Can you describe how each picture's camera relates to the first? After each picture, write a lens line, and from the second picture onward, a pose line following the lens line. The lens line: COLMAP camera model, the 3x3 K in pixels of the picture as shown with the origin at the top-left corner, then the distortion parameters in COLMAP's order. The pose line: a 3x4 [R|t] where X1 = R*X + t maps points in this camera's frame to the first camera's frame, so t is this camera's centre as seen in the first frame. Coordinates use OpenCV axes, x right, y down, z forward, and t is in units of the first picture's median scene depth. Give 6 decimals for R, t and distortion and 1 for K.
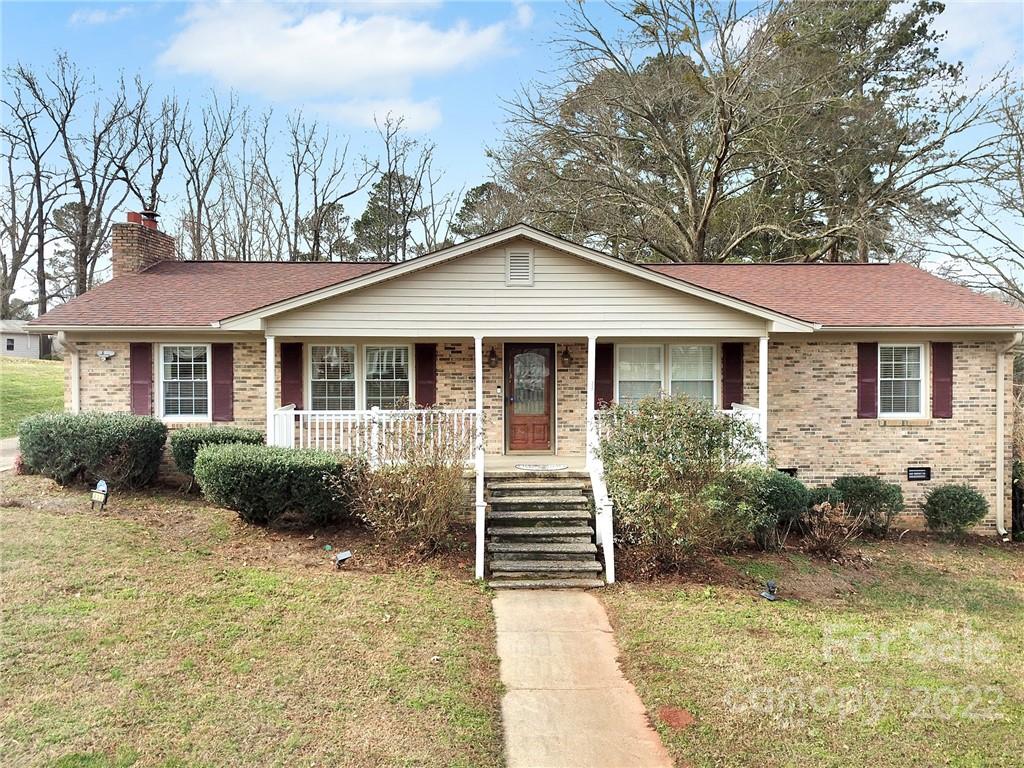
lens RADIAL K [[799.9, 0, 513.9], [0, 799.9, 383.4], [0, 0, 1]] dist [-0.002152, 0.007485]
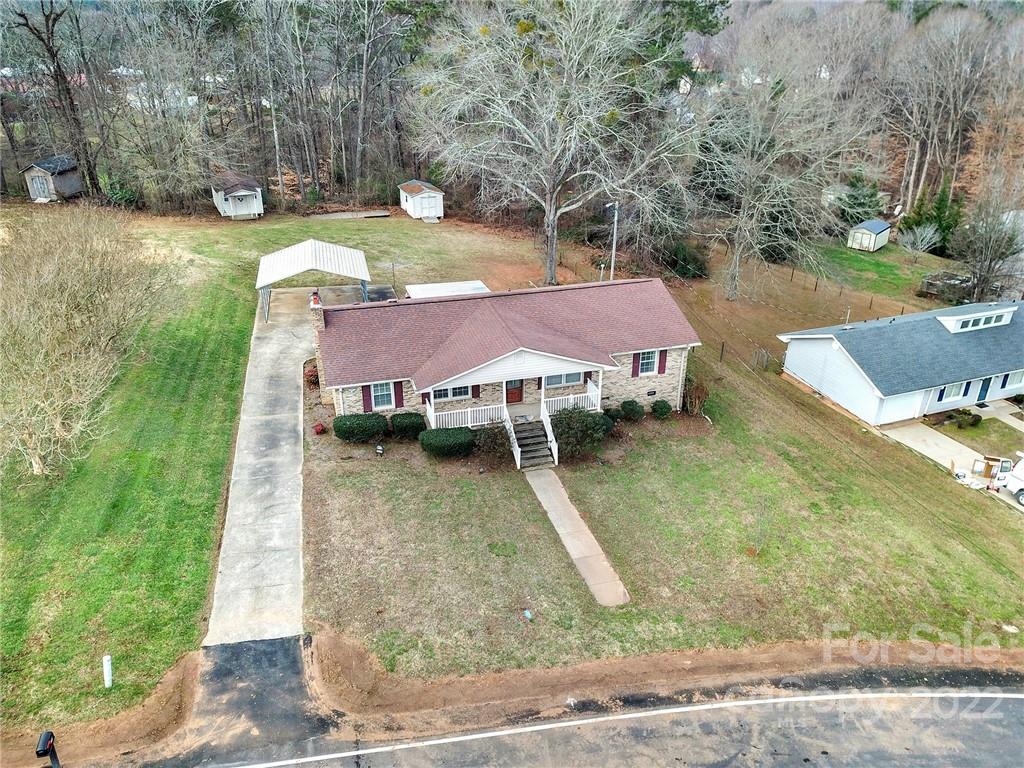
lens RADIAL K [[799.9, 0, 513.9], [0, 799.9, 383.4], [0, 0, 1]] dist [-0.002152, 0.007485]
pose [[0.970746, -0.099114, 0.218699, -0.542584], [0.002302, 0.914628, 0.404291, -1.024048], [-0.240099, -0.391960, 0.888099, -1.295275]]
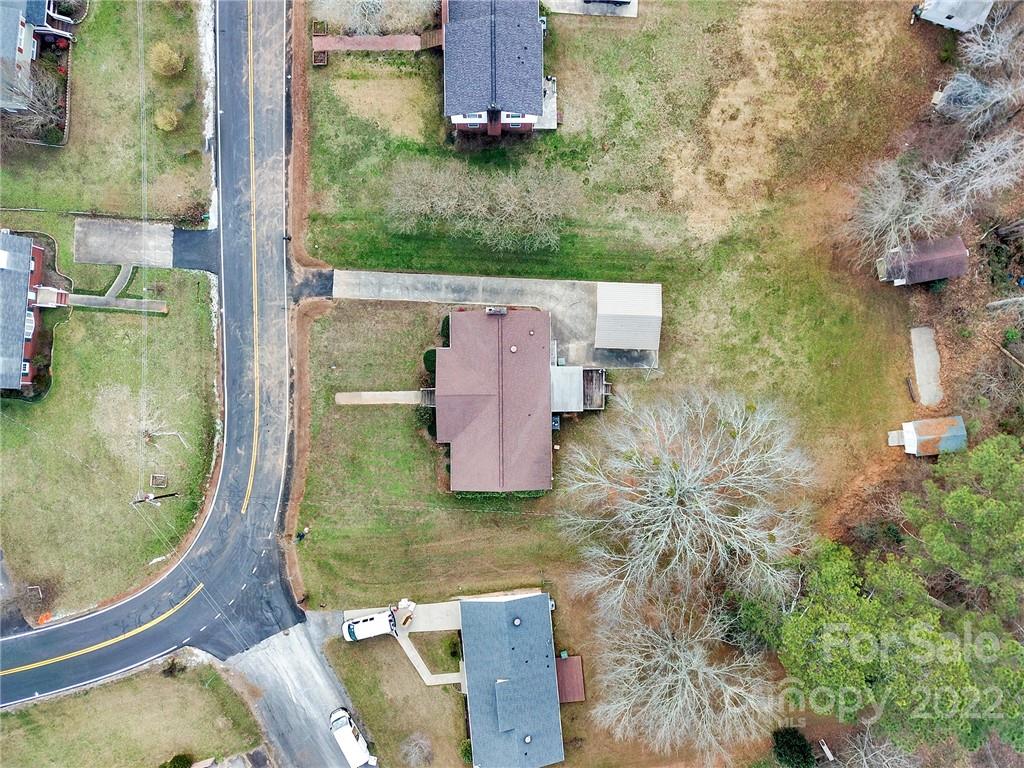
lens RADIAL K [[792.8, 0, 512.0], [0, 792.8, 384.0], [0, 0, 1]] dist [0.002963, -0.001855]
pose [[-0.030808, 0.999328, -0.019839, 0.024050], [-0.043110, 0.018501, 0.998899, -5.491559], [0.998595, 0.031630, 0.042511, 1.131093]]
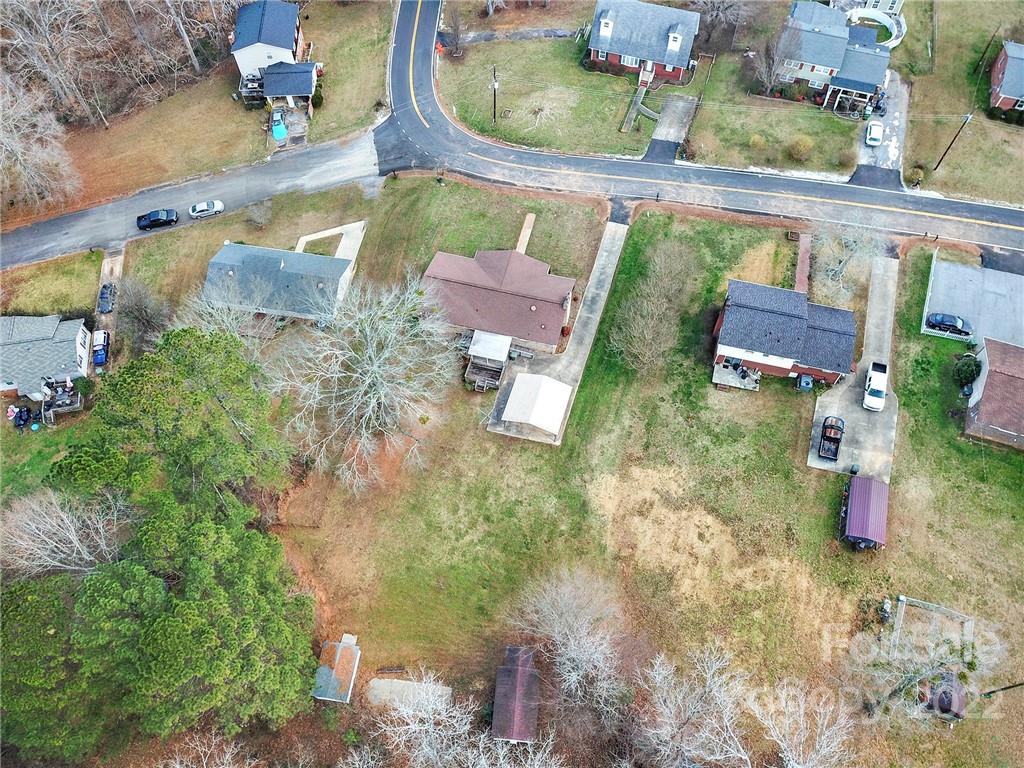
lens RADIAL K [[792.8, 0, 512.0], [0, 792.8, 384.0], [0, 0, 1]] dist [0.002963, -0.001855]
pose [[-0.957006, -0.246201, 0.153376, -1.295182], [0.022238, 0.464930, 0.885068, -5.597084], [-0.289214, 0.850426, -0.439466, 4.775458]]
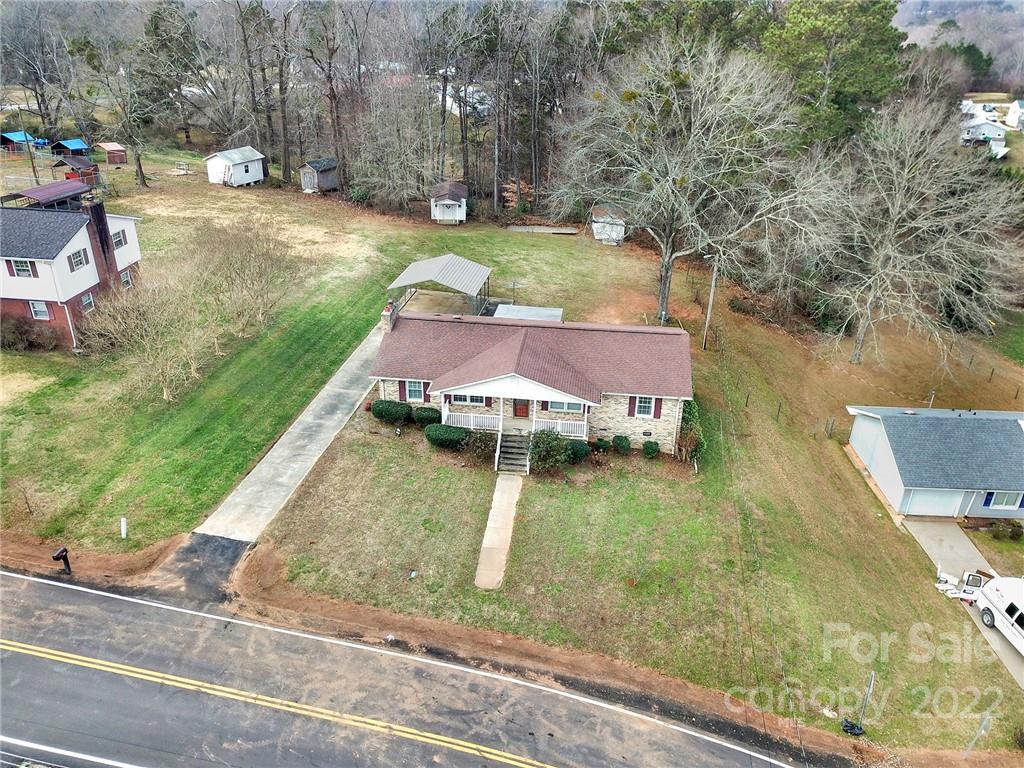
lens RADIAL K [[792.8, 0, 512.0], [0, 792.8, 384.0], [0, 0, 1]] dist [0.002963, -0.001855]
pose [[0.986826, 0.088016, -0.135750, 0.393194], [-0.024180, 0.909883, 0.414160, -1.312176], [0.159969, -0.405421, 0.900024, -1.744718]]
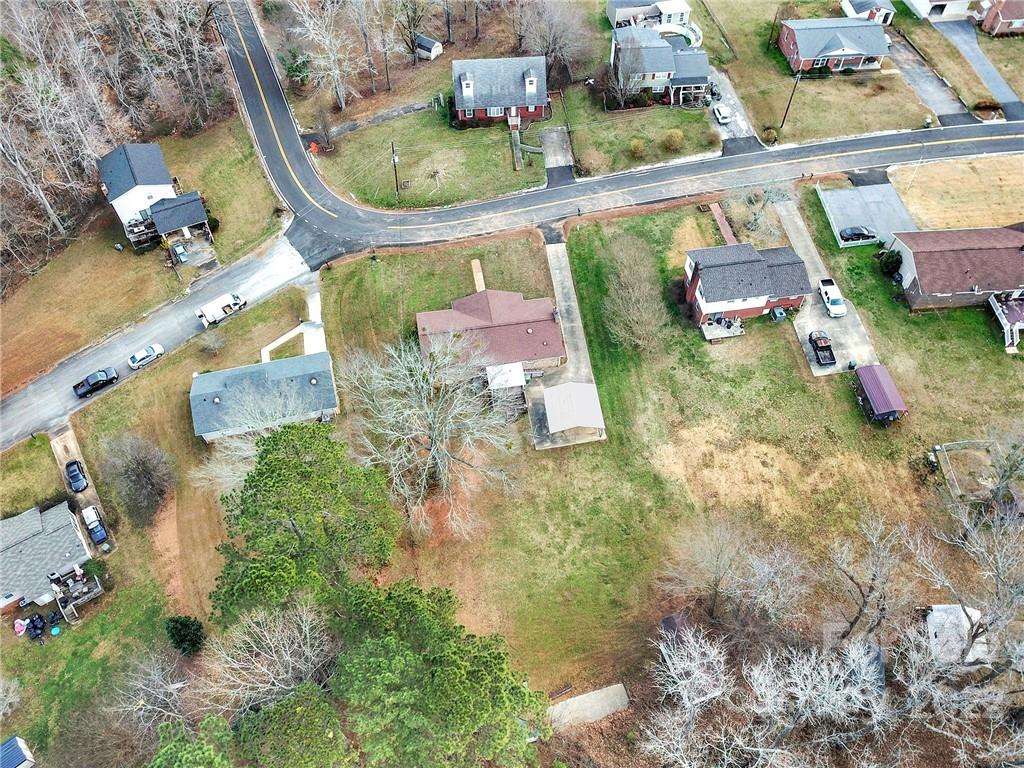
lens RADIAL K [[792.8, 0, 512.0], [0, 792.8, 384.0], [0, 0, 1]] dist [0.002963, -0.001855]
pose [[-0.992423, 0.099161, -0.072551, 0.378730], [-0.004912, 0.557981, 0.829839, -5.614884], [0.122770, 0.823908, -0.553266, 5.527939]]
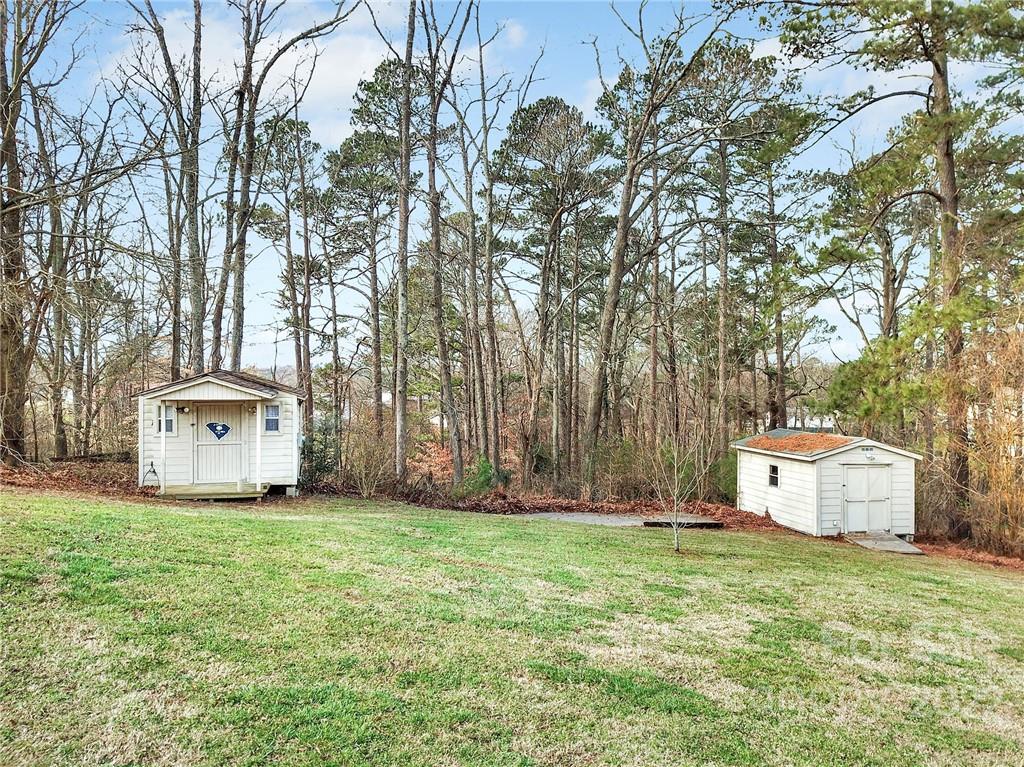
lens RADIAL K [[792.8, 0, 512.0], [0, 792.8, 383.5], [0, 0, 1]] dist [0.002963, -0.001855]
pose [[0.999417, -0.003515, 0.033973, -0.543930], [0.004782, 0.999293, -0.037303, -0.078776], [-0.033817, 0.037443, 0.998726, 2.669836]]
